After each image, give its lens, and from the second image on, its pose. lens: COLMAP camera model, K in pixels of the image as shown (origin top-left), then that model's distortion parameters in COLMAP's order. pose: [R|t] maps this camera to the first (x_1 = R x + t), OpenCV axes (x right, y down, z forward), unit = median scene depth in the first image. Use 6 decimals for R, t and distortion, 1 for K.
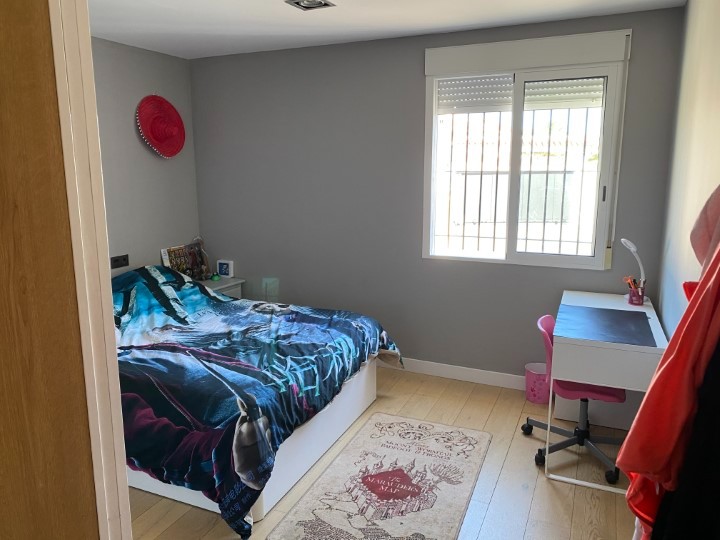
lens RADIAL K [[538.7, 0, 362.4], [0, 538.7, 270.4], [0, 0, 1]] dist [0.005224, -0.013466]
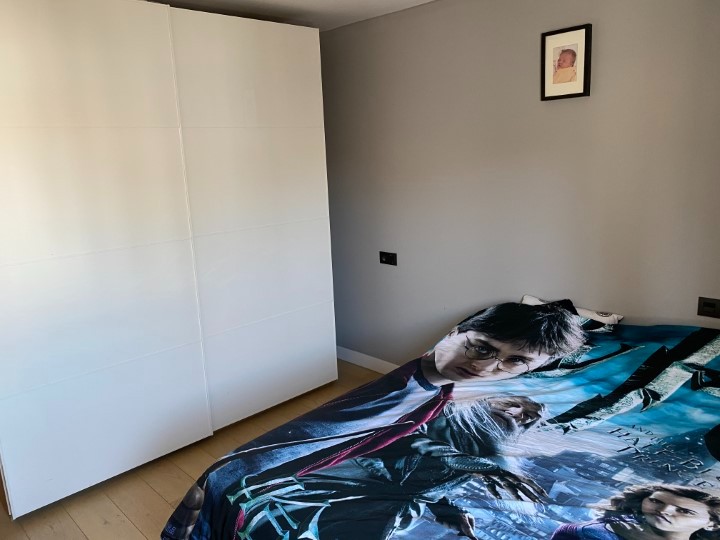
lens RADIAL K [[538.7, 0, 360.0], [0, 538.7, 270.4], [0, 0, 1]] dist [0.005224, -0.013466]
pose [[-0.362506, 0.209287, -0.908179, 0.263673], [-0.145432, 0.949820, 0.276933, -0.197876], [0.920565, 0.232468, -0.313878, 0.985463]]
